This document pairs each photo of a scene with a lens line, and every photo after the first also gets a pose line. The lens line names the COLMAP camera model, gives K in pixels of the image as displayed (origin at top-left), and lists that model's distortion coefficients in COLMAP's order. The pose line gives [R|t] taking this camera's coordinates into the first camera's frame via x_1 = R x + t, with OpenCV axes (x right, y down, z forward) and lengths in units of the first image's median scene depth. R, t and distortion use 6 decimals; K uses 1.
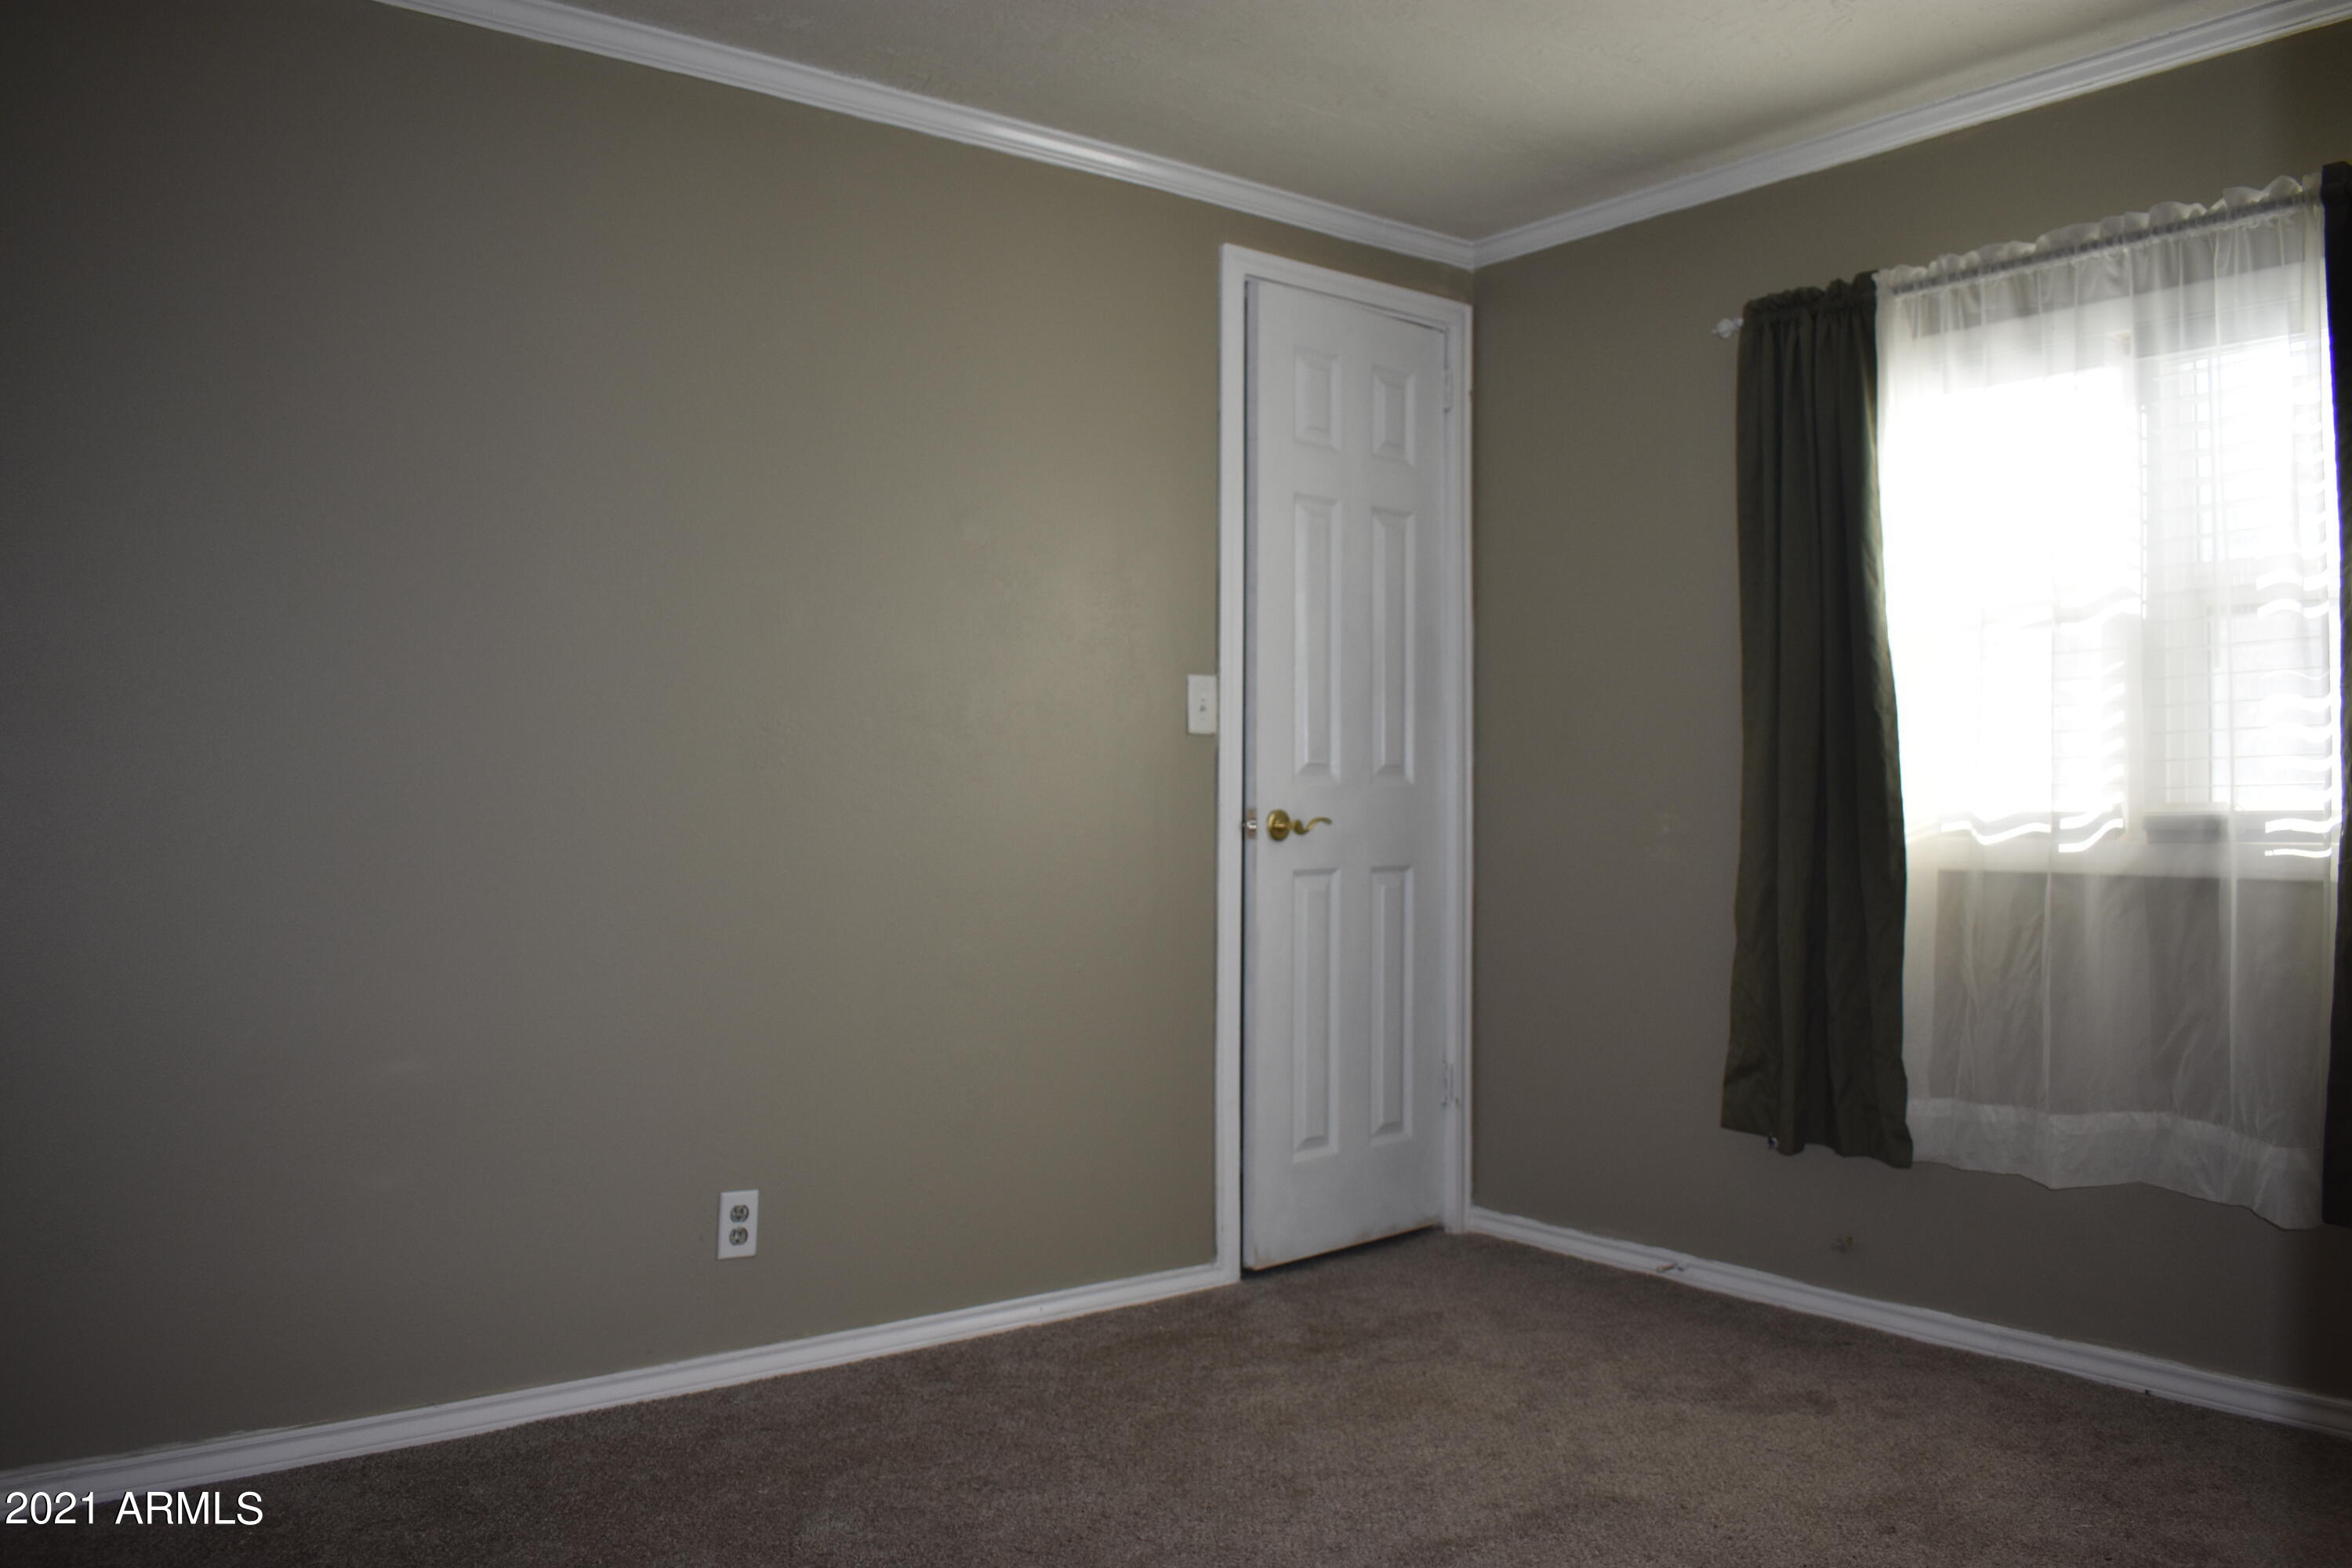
lens RADIAL K [[1826.9, 0, 1178.7], [0, 1826.9, 784.8], [0, 0, 1]] dist [-0.099543, 0.019427]
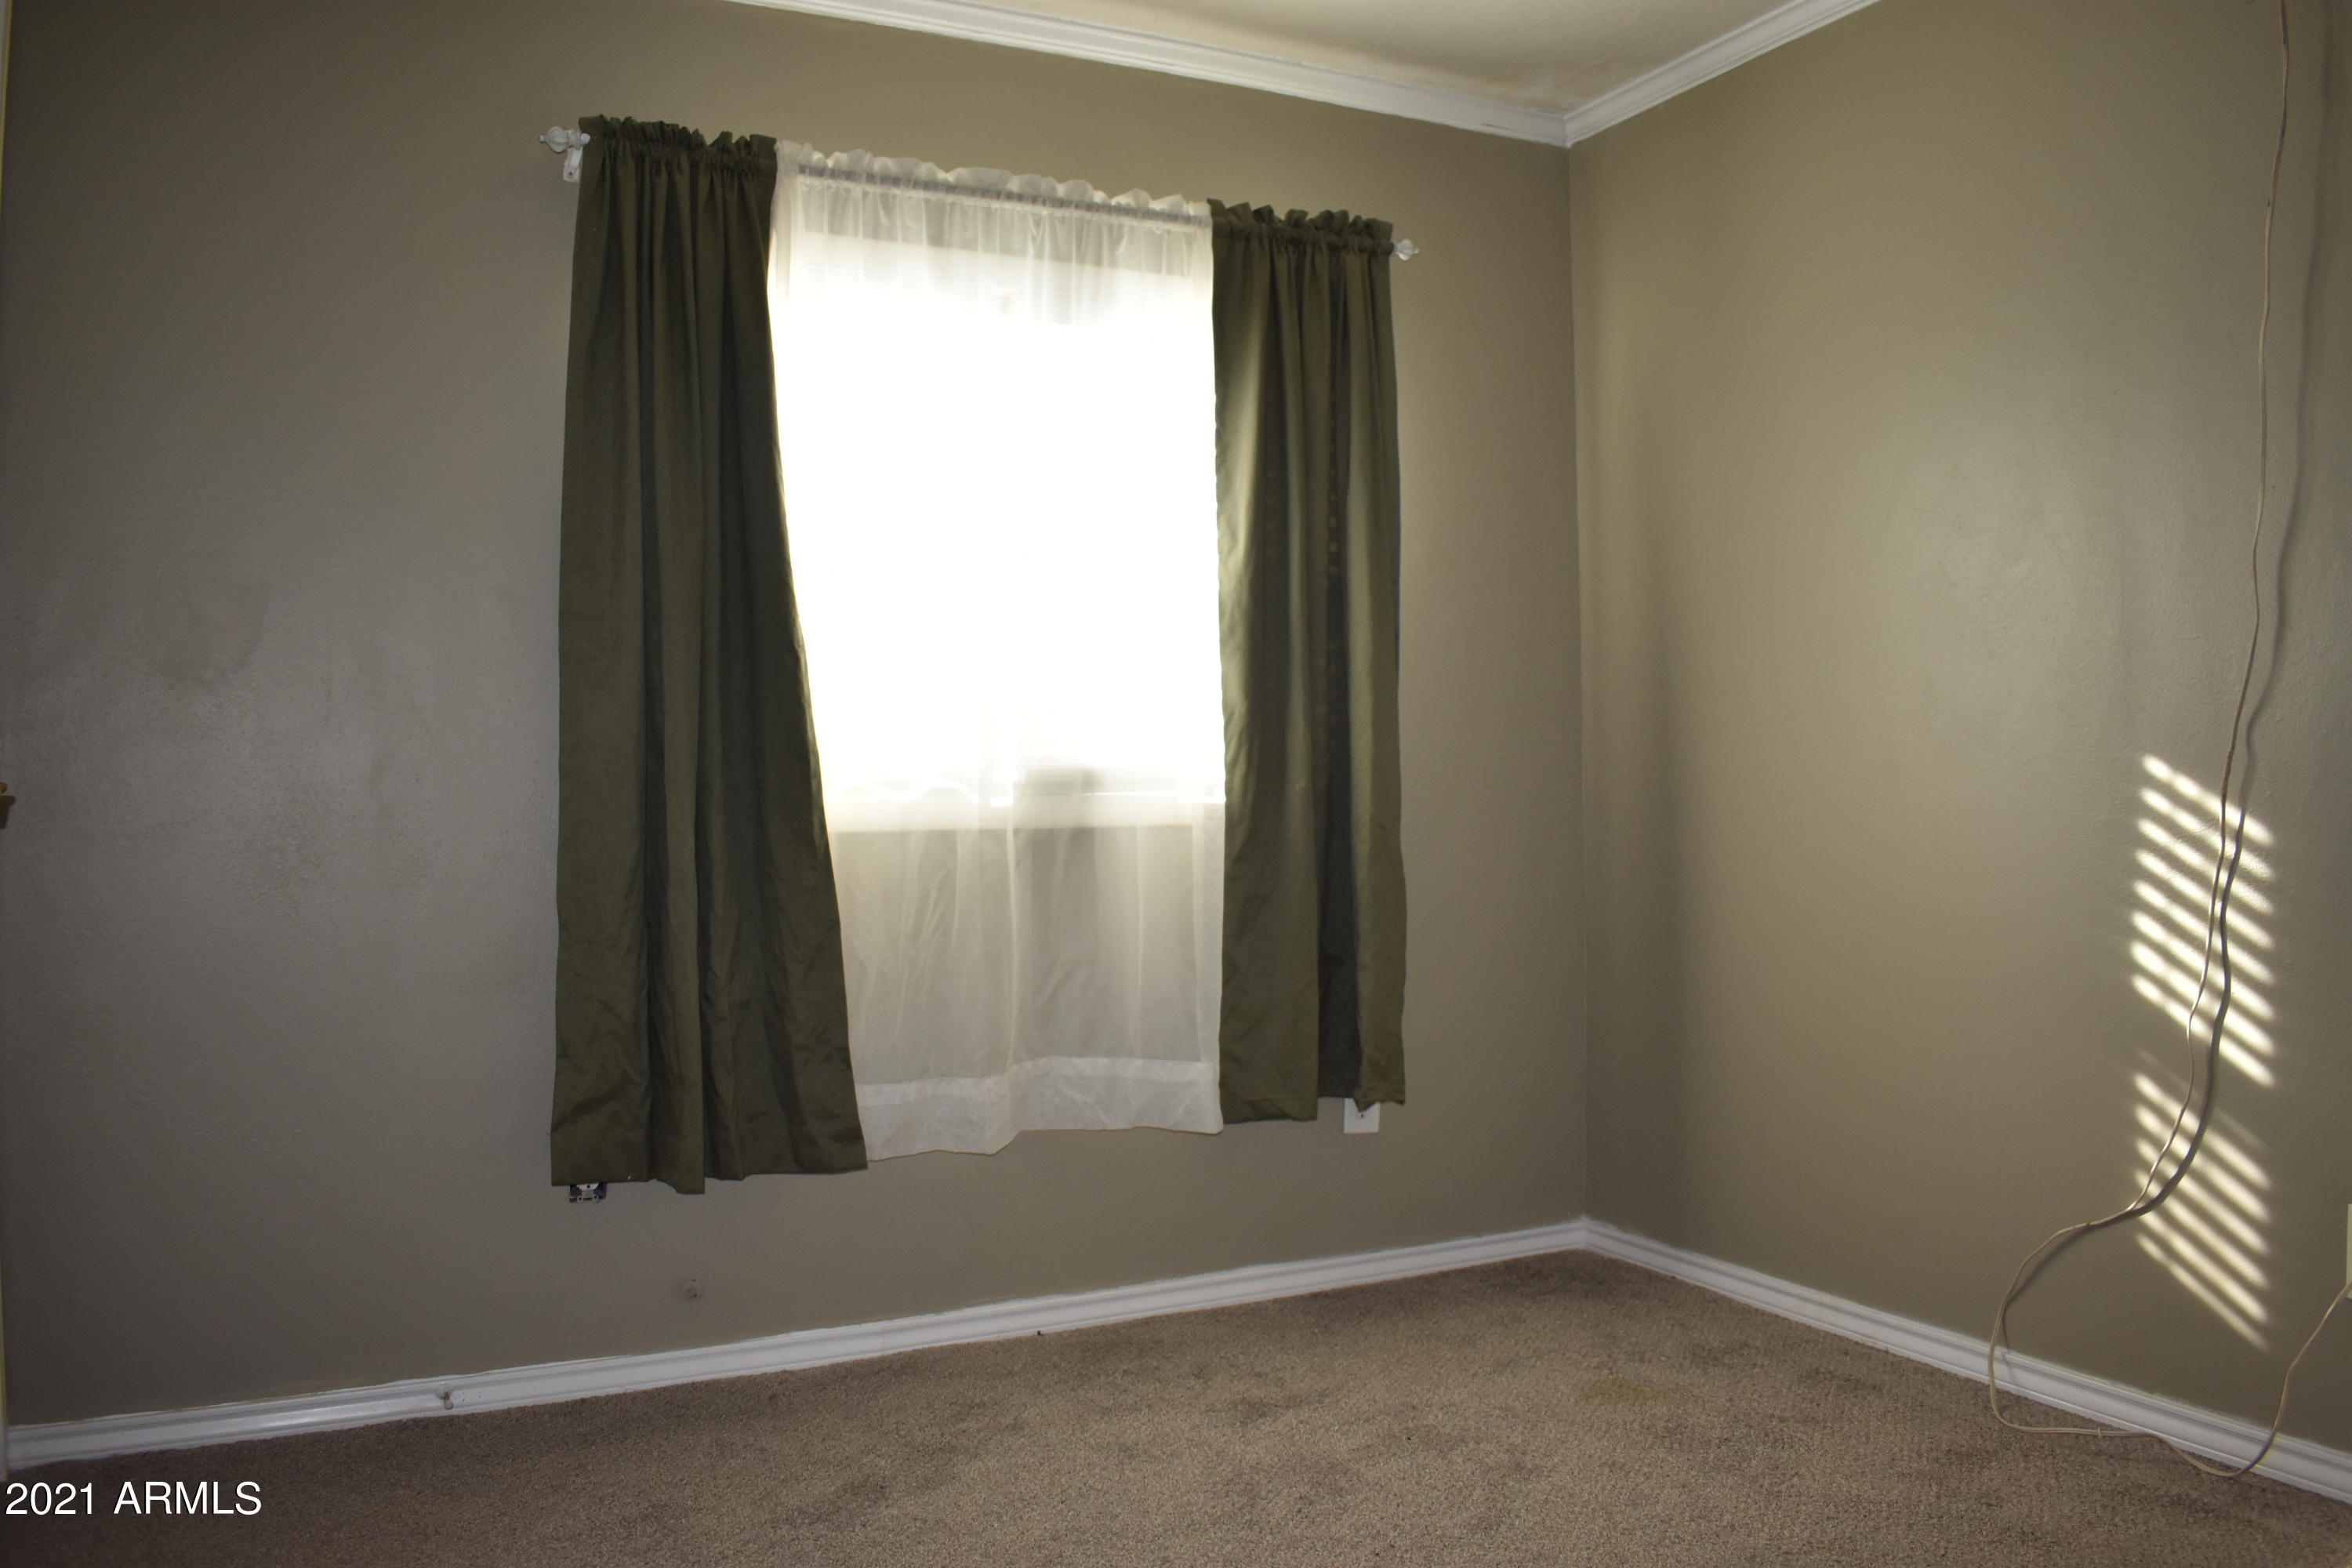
lens RADIAL K [[1826.9, 0, 1180.5], [0, 1826.9, 785.0], [0, 0, 1]] dist [-0.099543, 0.019427]
pose [[0.197872, -0.004099, 0.980219, -0.454772], [0.005217, 0.999981, 0.003128, 0.023111], [-0.980214, 0.004495, 0.197890, 0.694049]]
